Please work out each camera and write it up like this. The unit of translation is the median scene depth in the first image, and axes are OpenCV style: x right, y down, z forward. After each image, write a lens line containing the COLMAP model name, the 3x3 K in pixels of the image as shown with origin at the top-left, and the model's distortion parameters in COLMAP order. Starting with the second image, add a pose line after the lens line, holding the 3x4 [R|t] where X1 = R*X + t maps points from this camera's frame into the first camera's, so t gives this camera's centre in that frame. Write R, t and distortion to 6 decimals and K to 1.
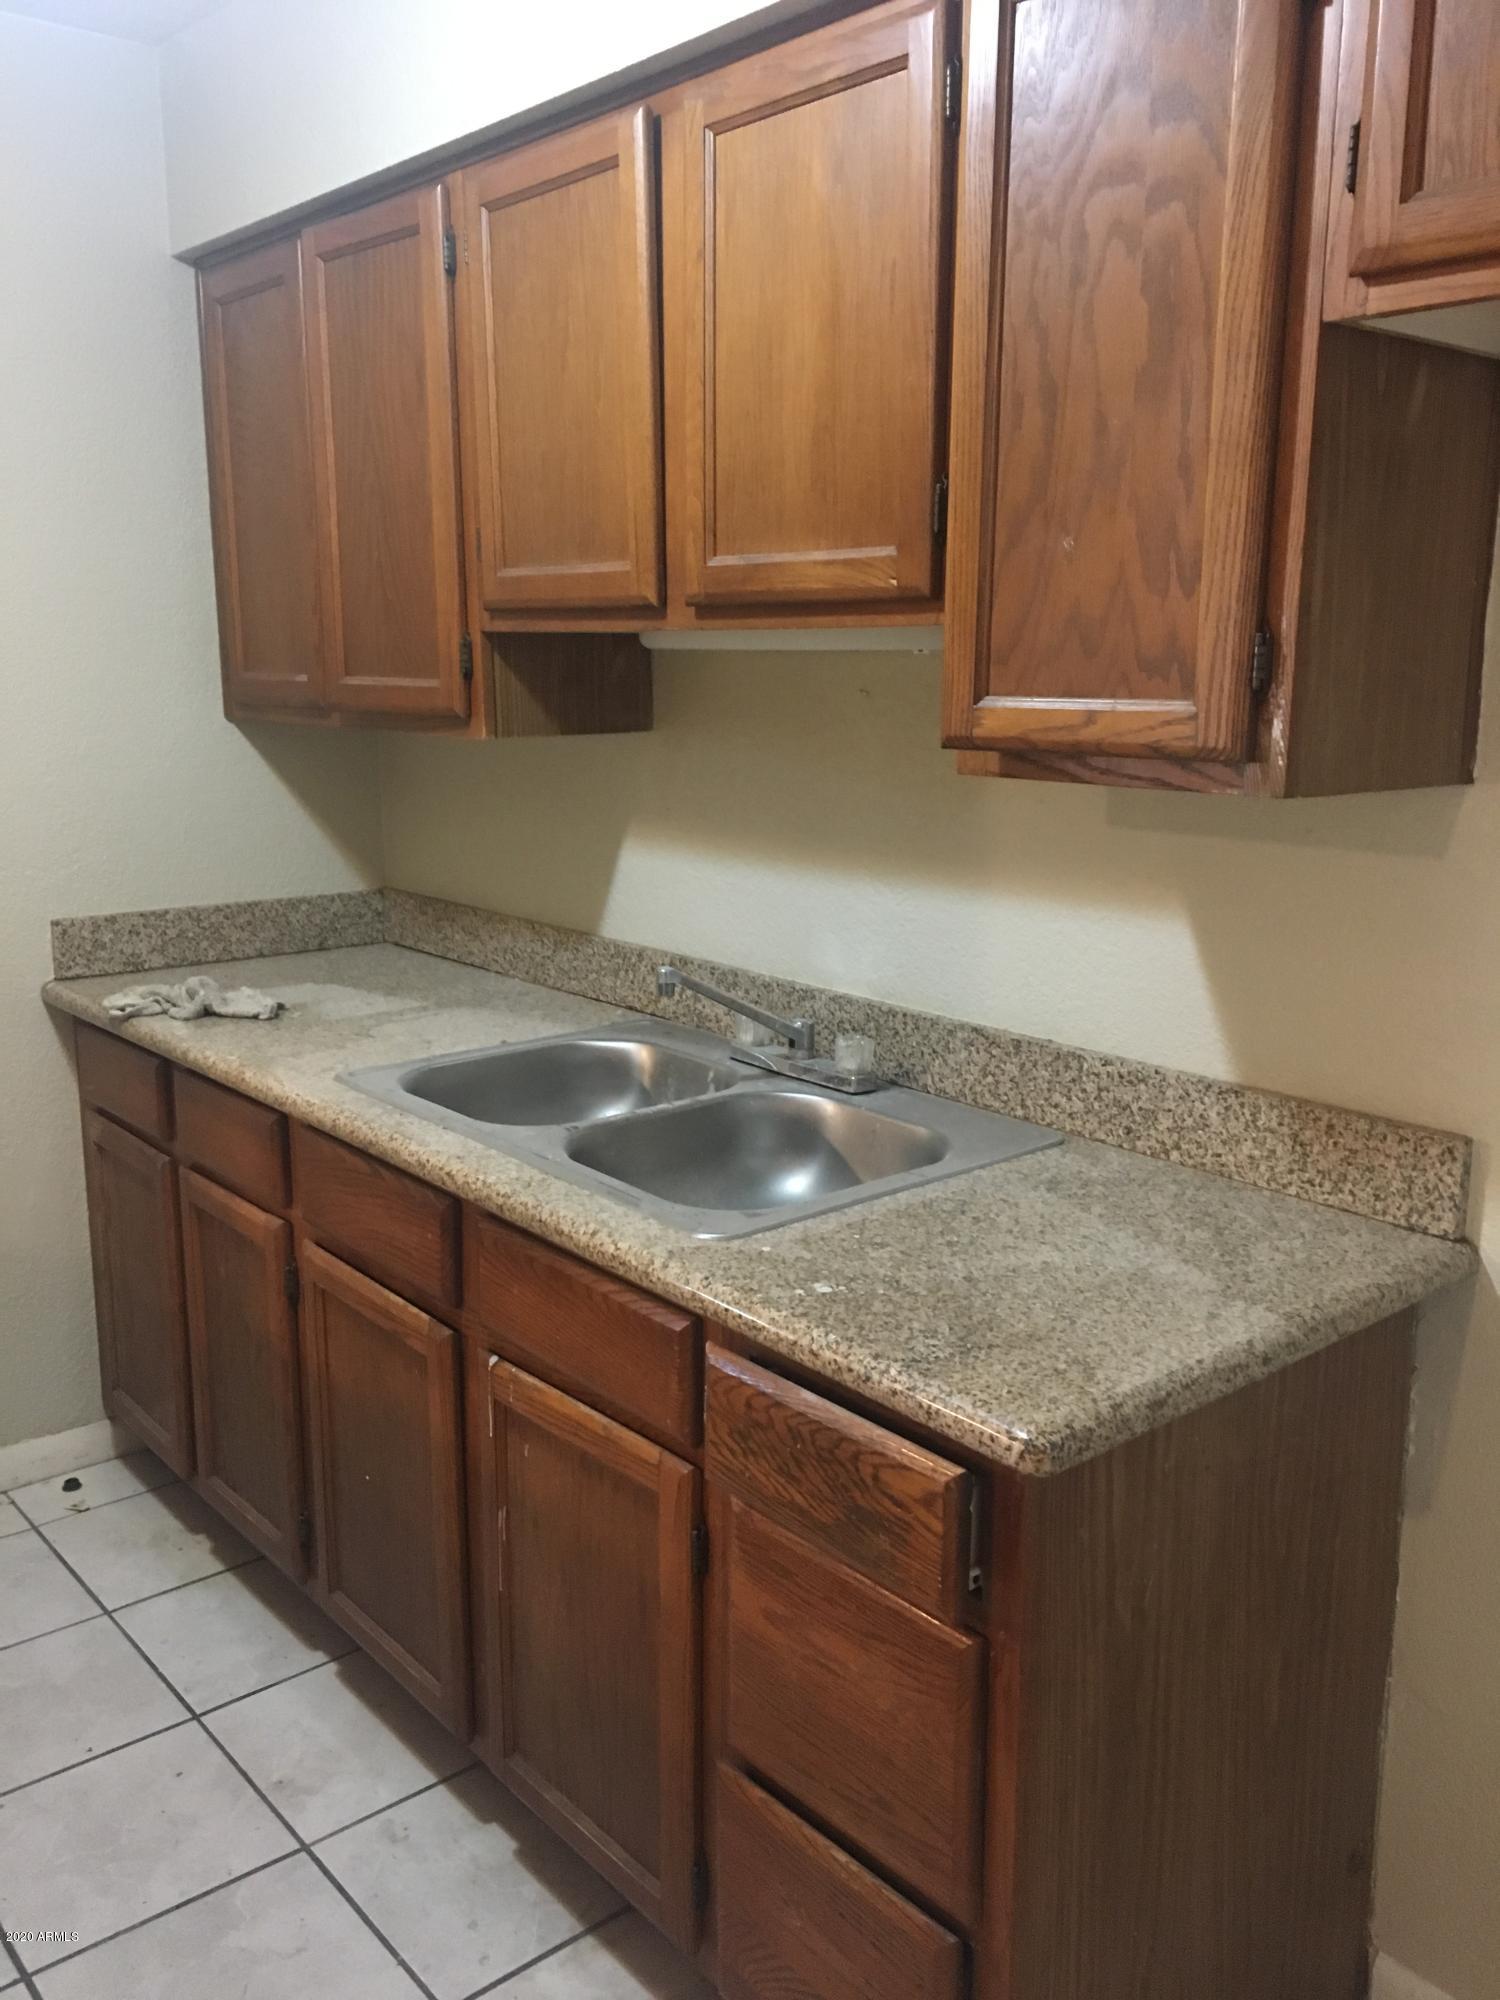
lens RADIAL K [[1689.1, 0, 736.1], [0, 1689.1, 993.7], [0, 0, 1]] dist [0.121381, -0.189226]
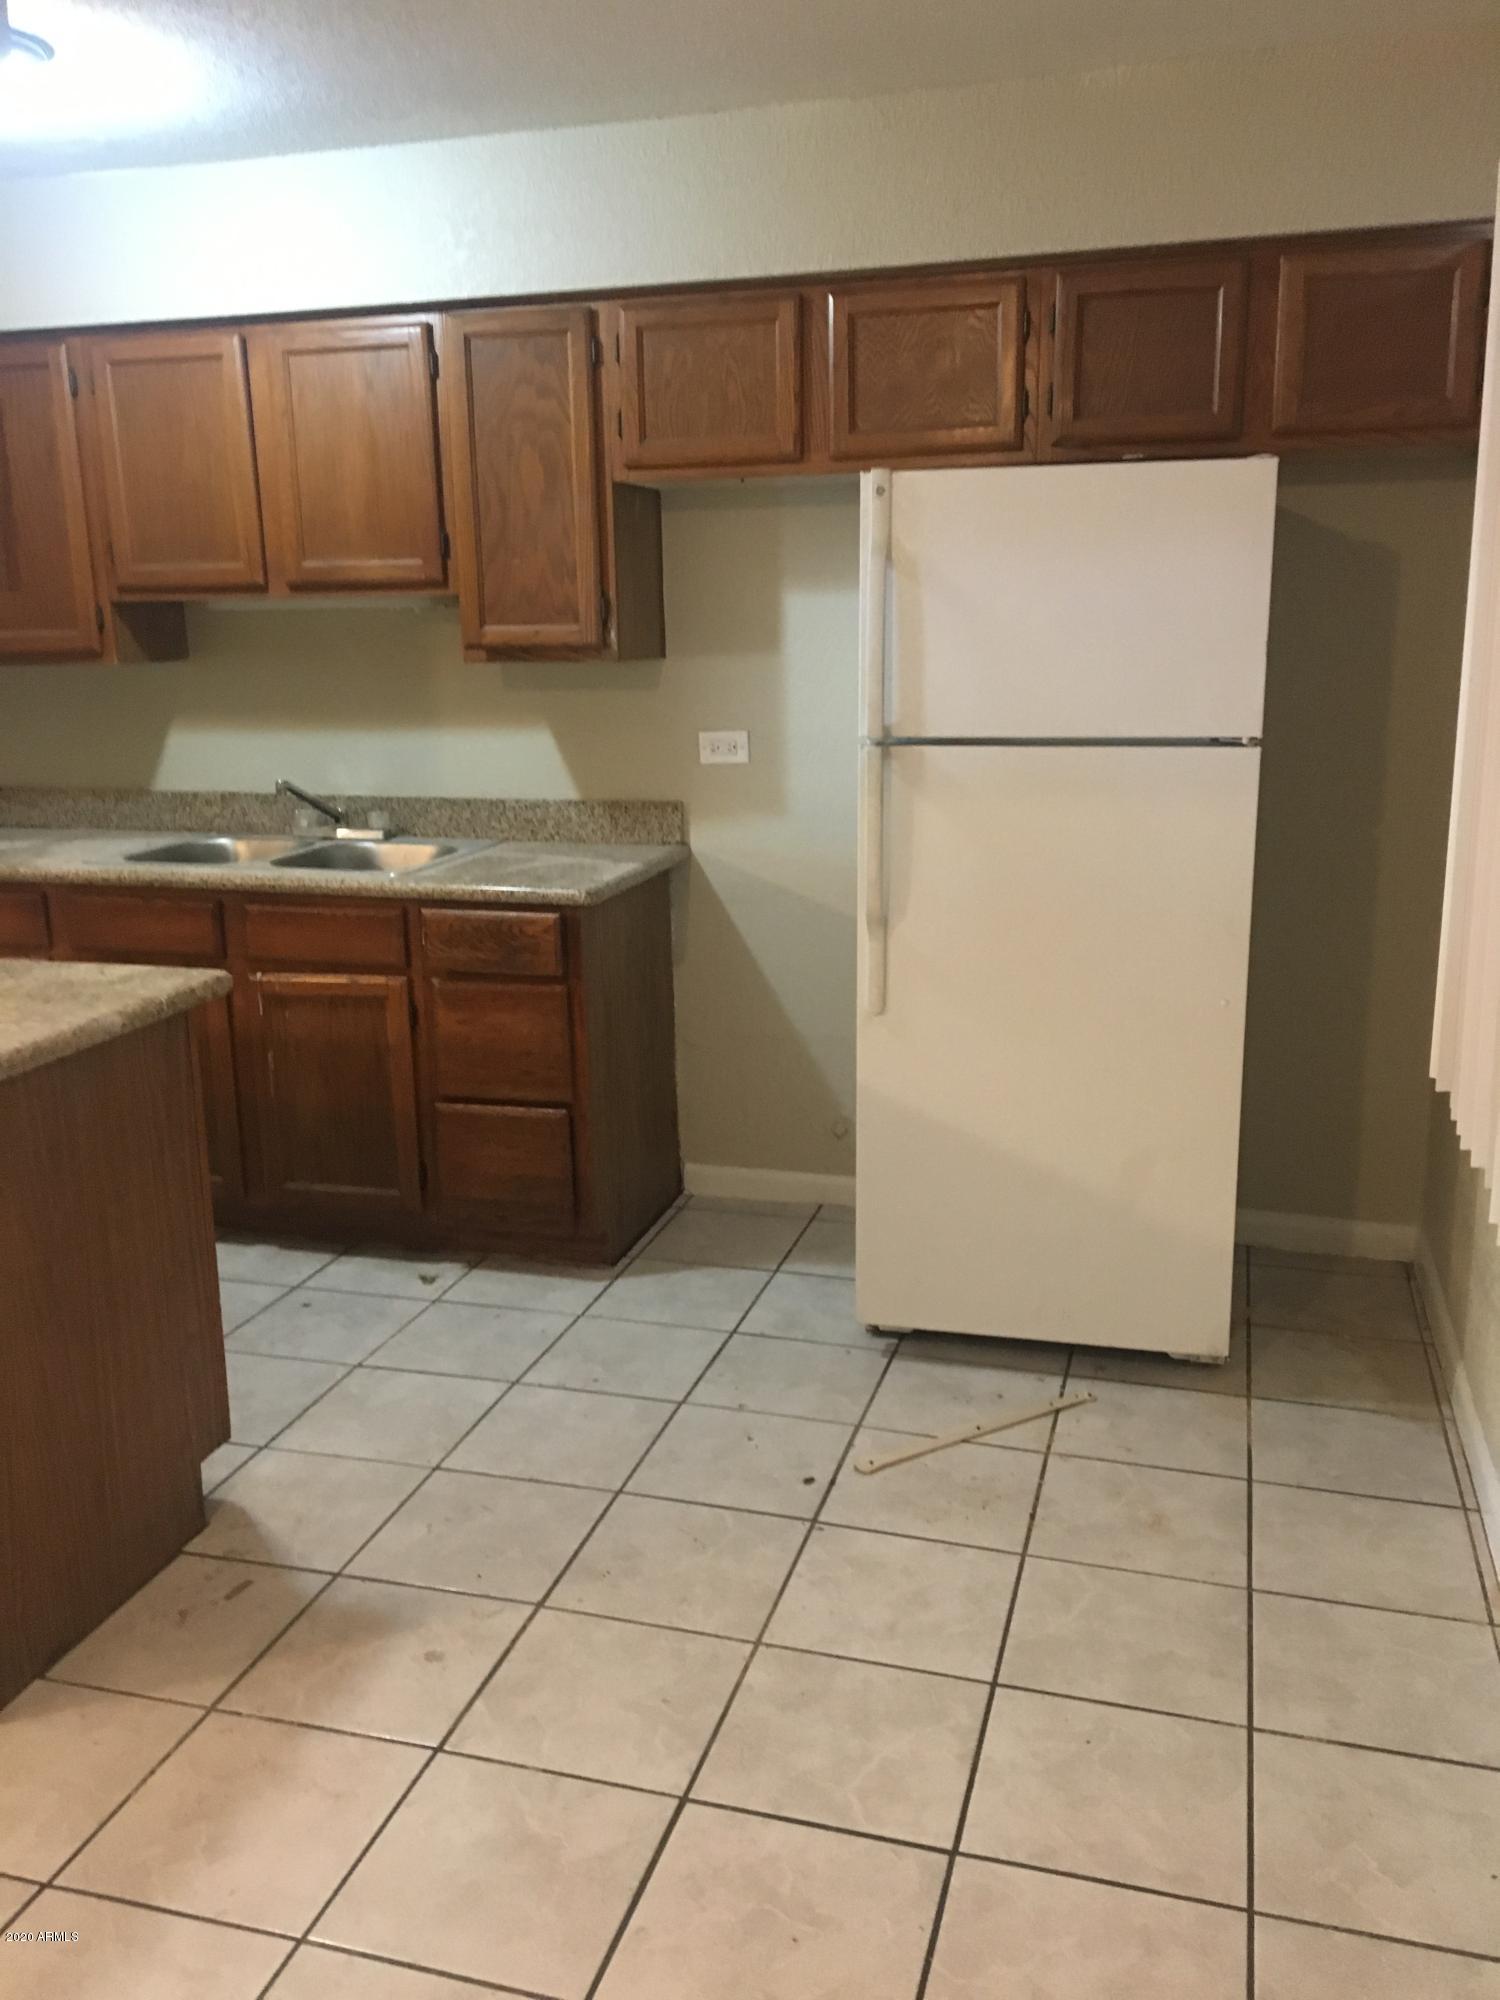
lens RADIAL K [[1689.1, 0, 736.1], [0, 1689.1, 993.7], [0, 0, 1]] dist [0.121381, -0.189226]
pose [[0.830142, -0.138599, 0.540050, -0.619606], [0.131505, 0.989955, 0.051919, 0.171761], [-0.541822, 0.027920, 0.840030, -0.782812]]
